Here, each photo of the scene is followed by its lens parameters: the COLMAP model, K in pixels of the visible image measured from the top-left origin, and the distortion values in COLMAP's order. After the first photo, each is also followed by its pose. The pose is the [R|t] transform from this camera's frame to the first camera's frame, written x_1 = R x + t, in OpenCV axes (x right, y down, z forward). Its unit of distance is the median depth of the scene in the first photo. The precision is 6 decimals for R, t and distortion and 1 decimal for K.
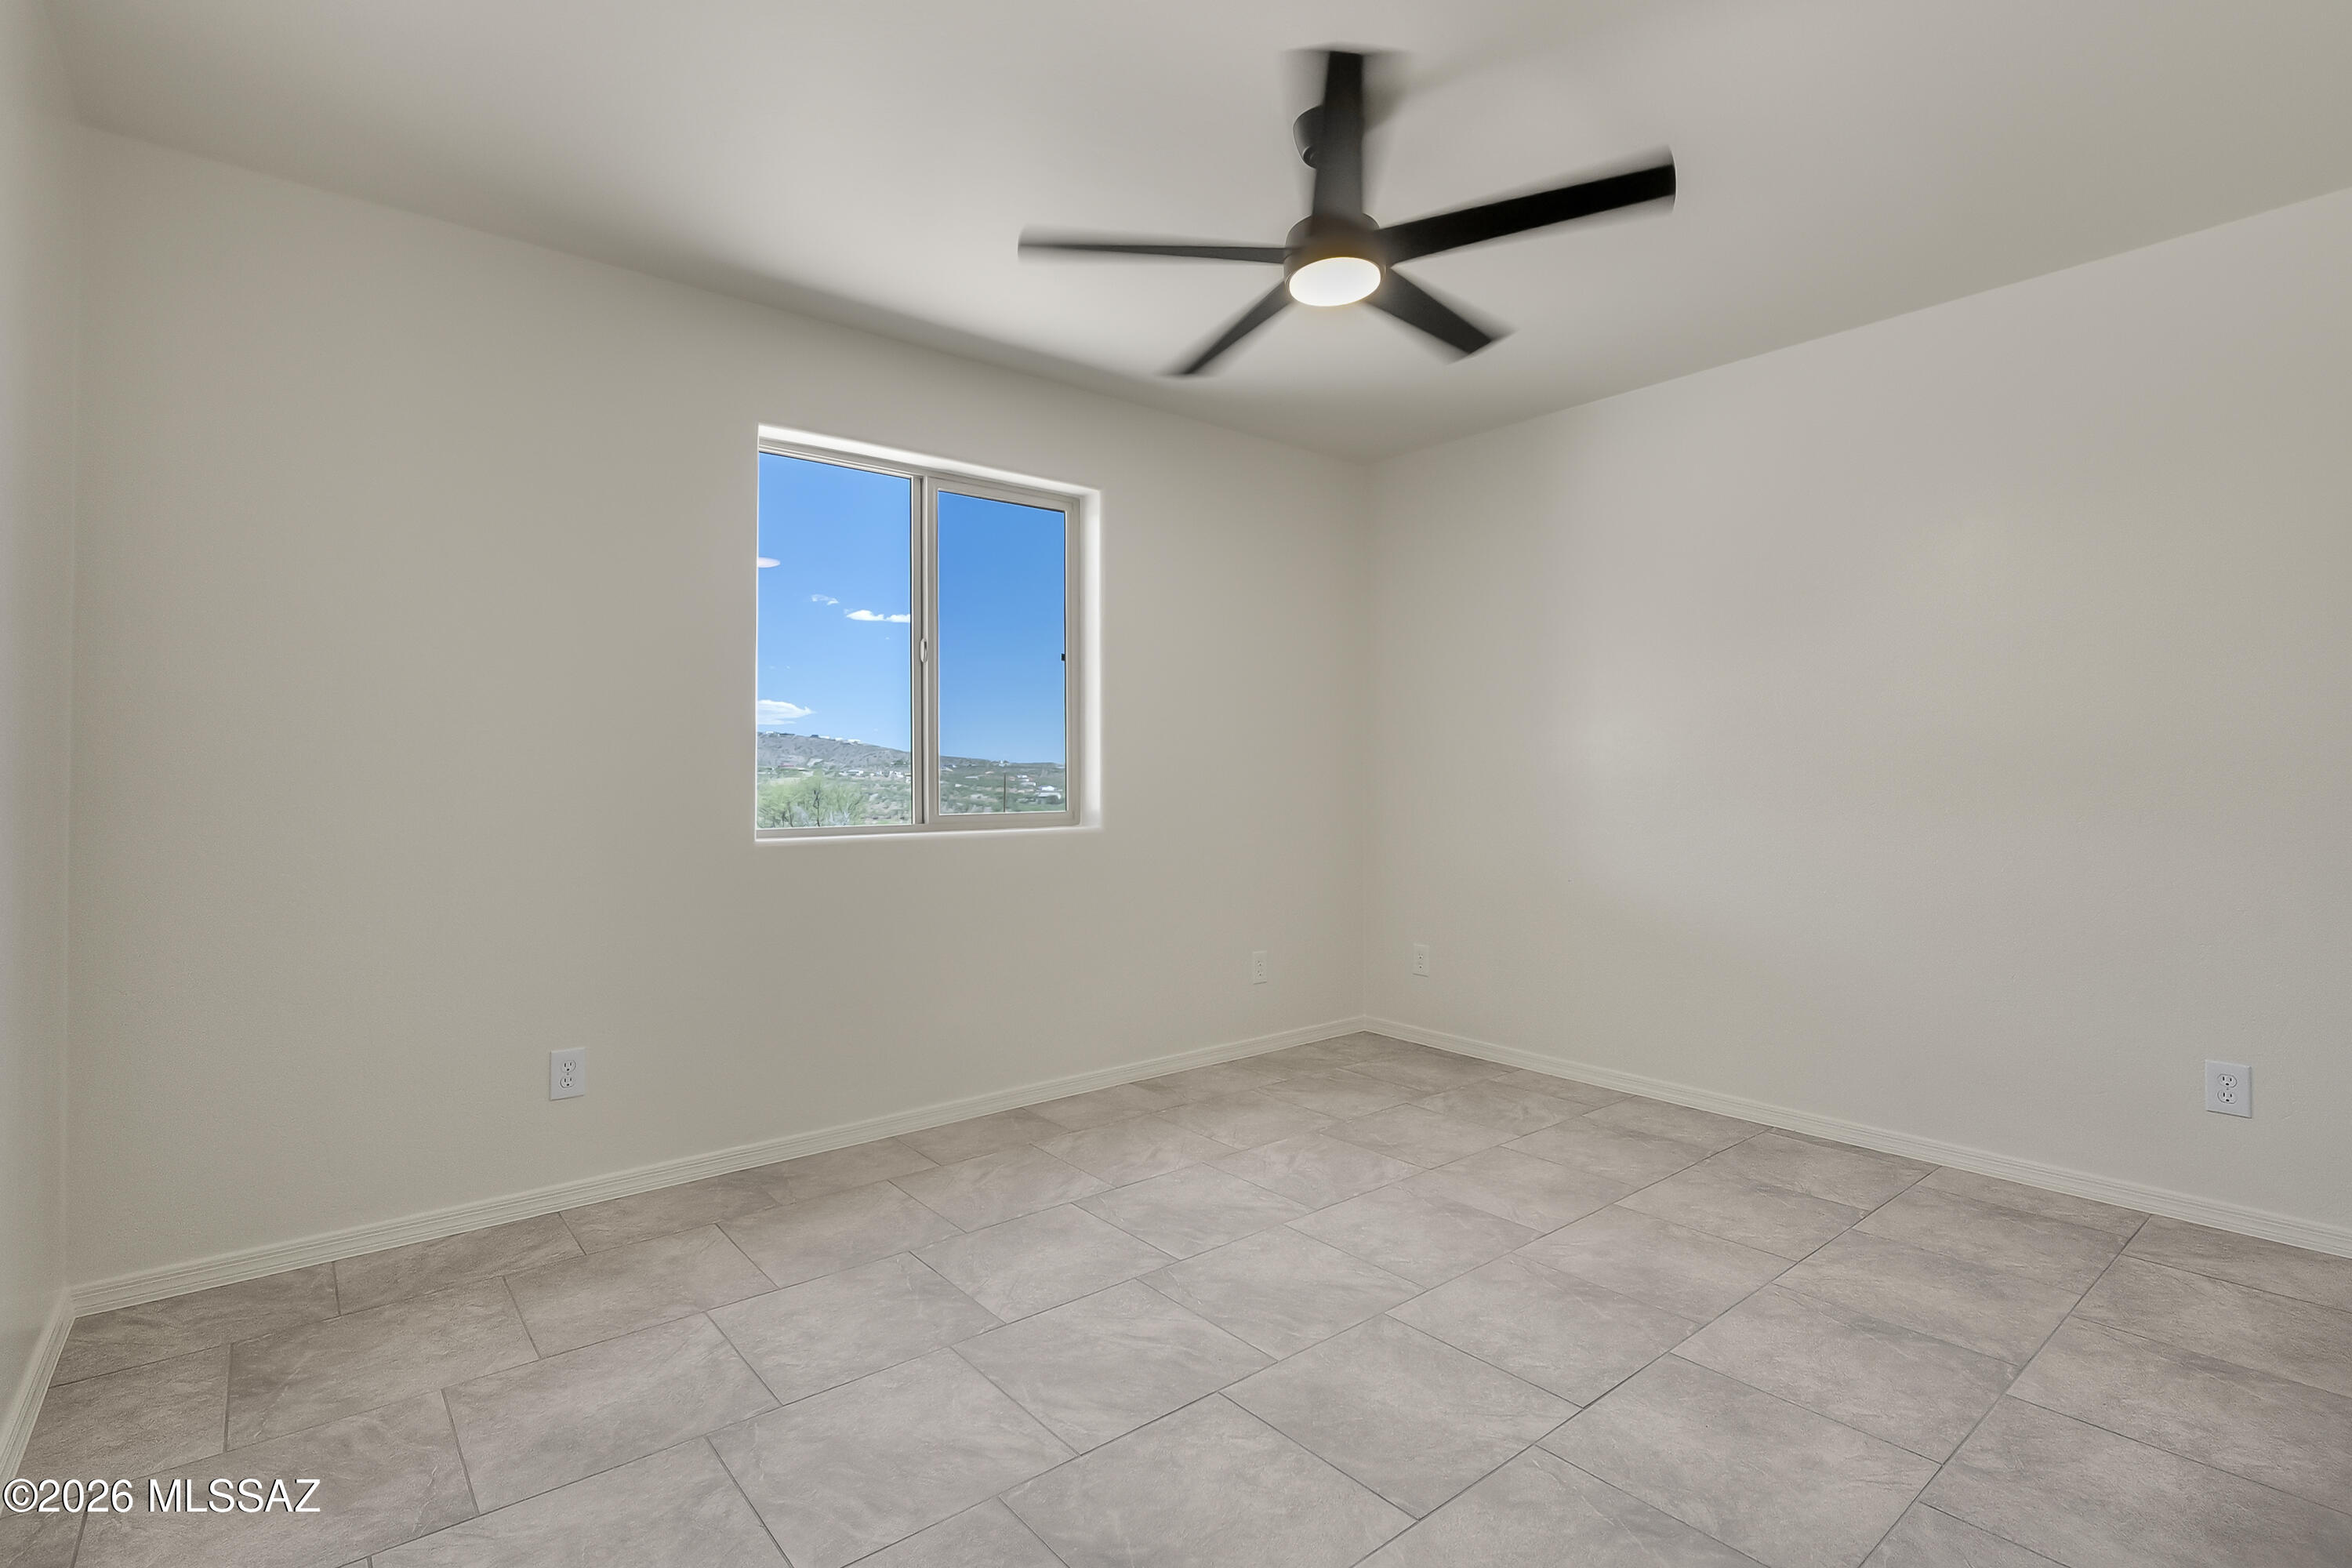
lens RADIAL K [[1112.1, 0, 1176.0], [0, 1112.1, 784.0], [0, 0, 1]] dist [-0.001125, -0.000060]
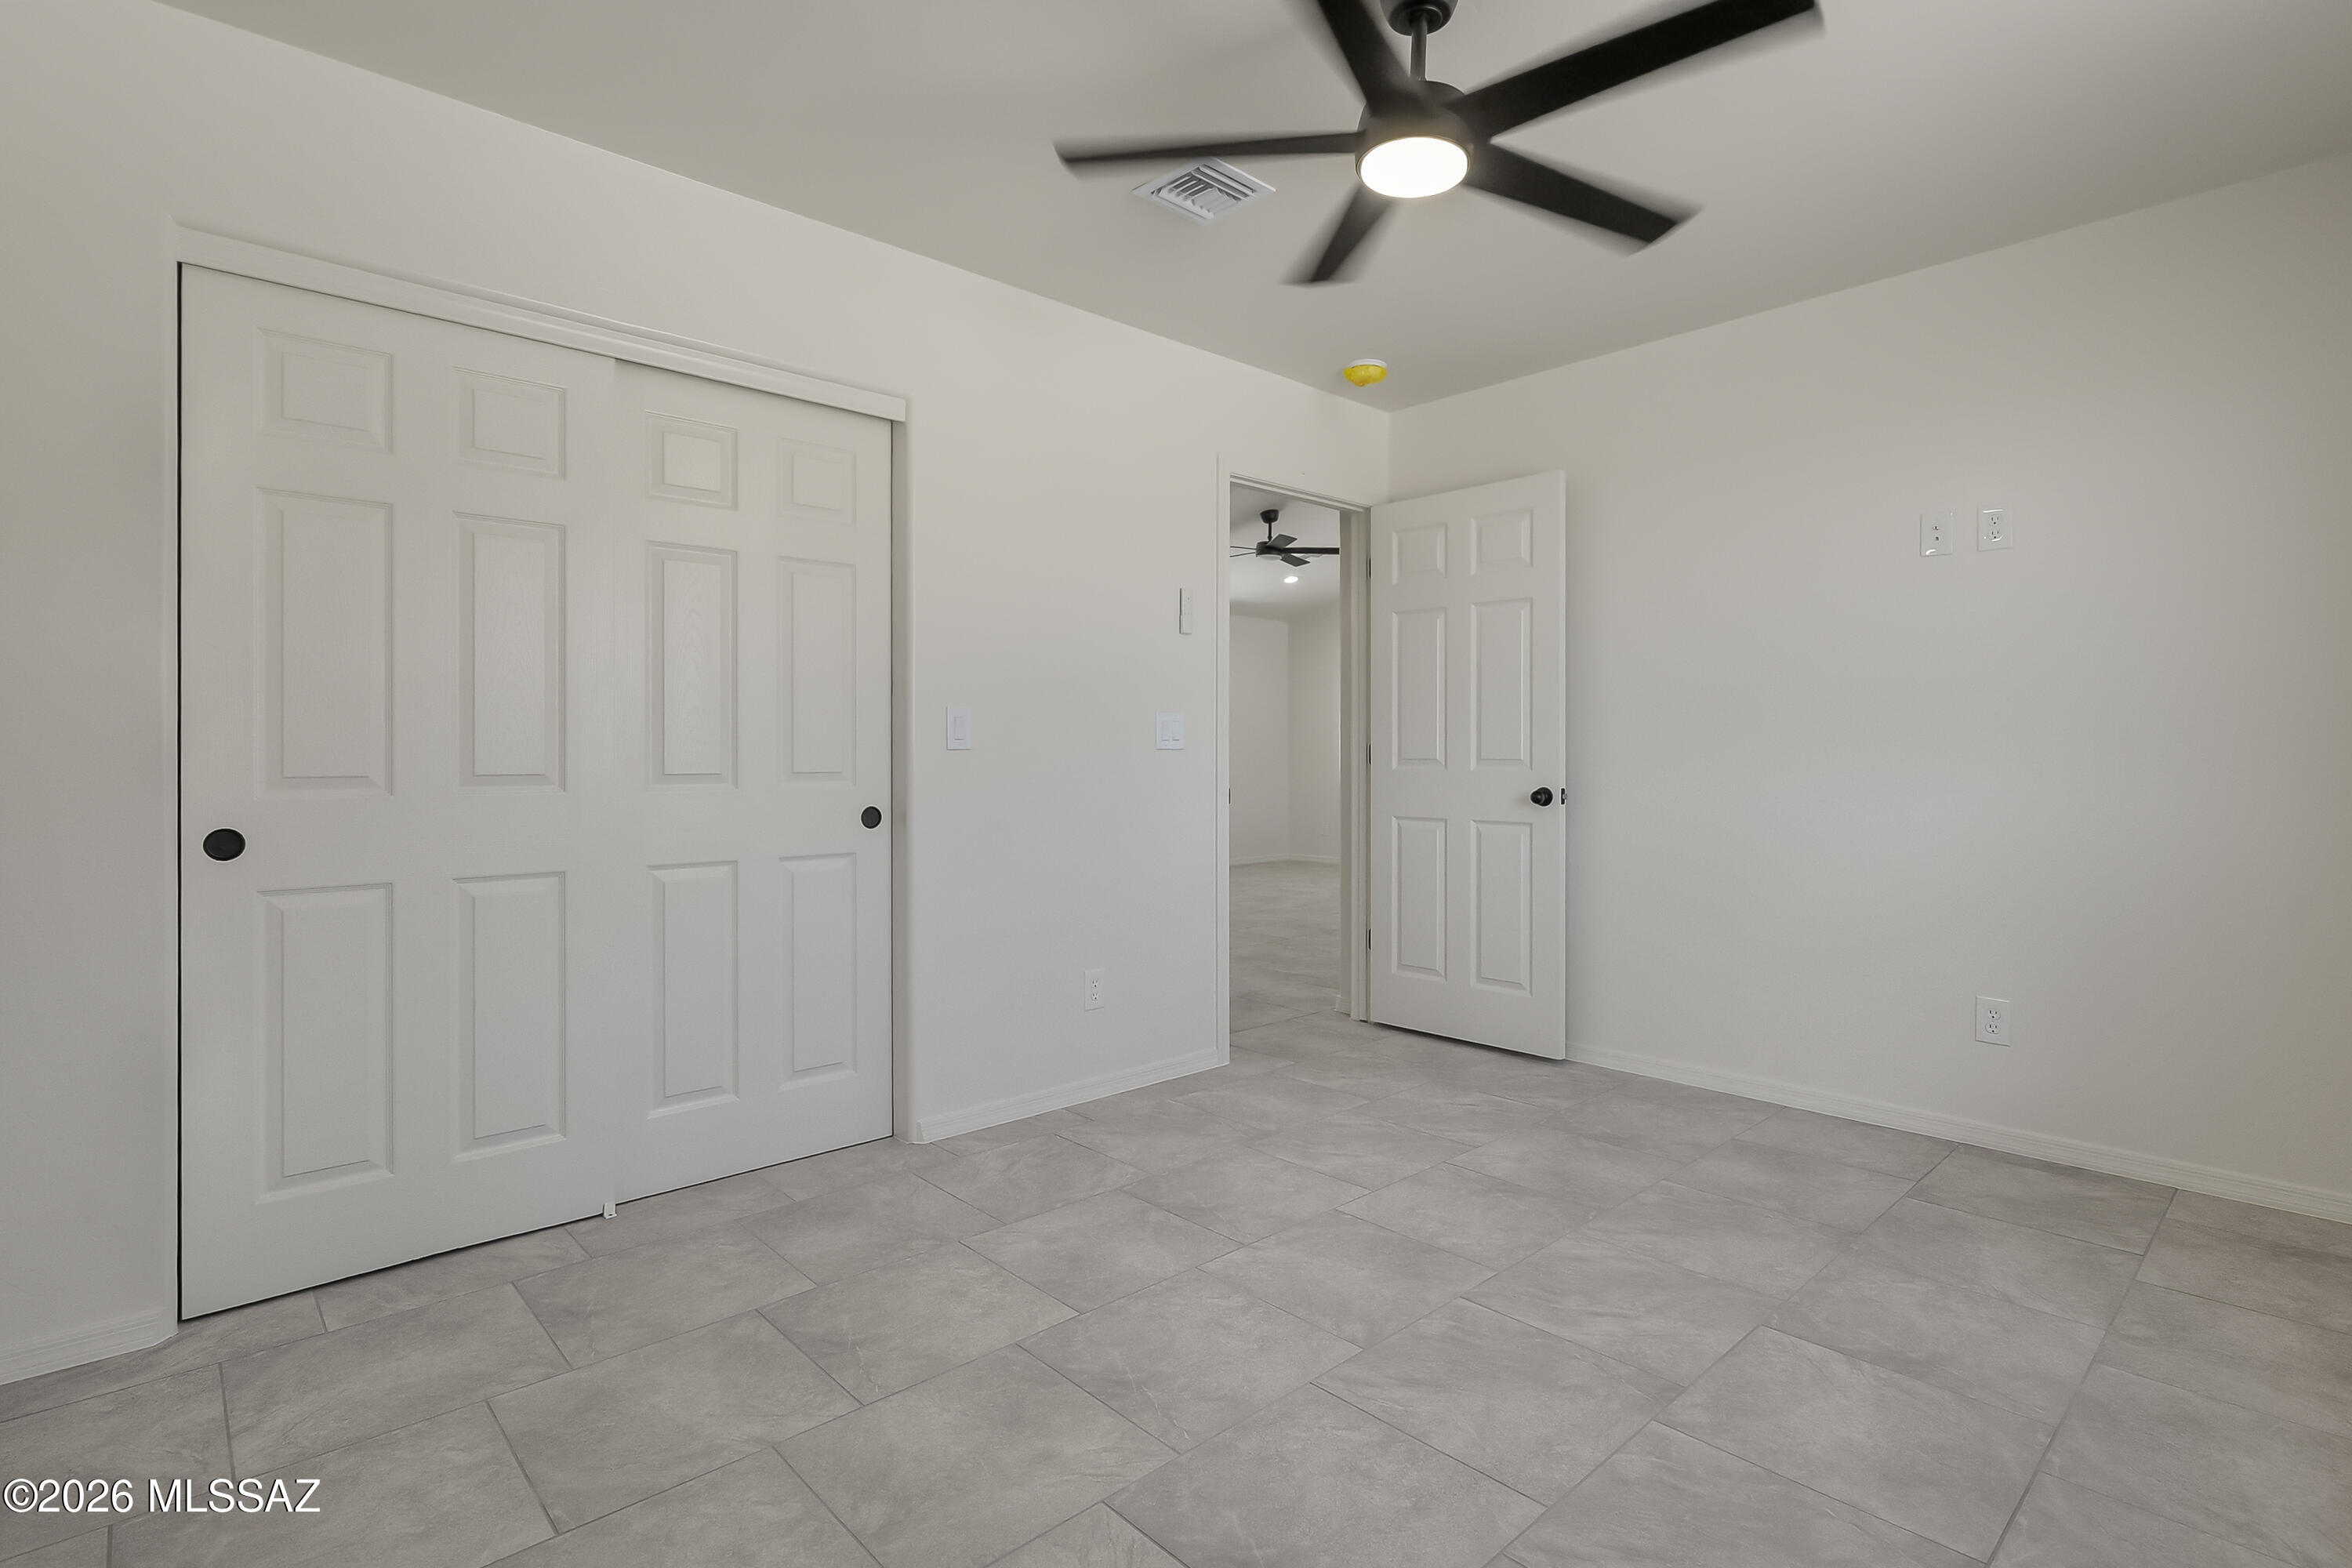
lens RADIAL K [[1112.1, 0, 1176.0], [0, 1112.1, 784.0], [0, 0, 1]] dist [-0.001125, -0.000060]
pose [[-0.998709, 0.004389, -0.050600, 0.389750], [0.003066, 0.999652, 0.026185, 0.004338], [0.050698, 0.025996, -0.998376, 1.918617]]
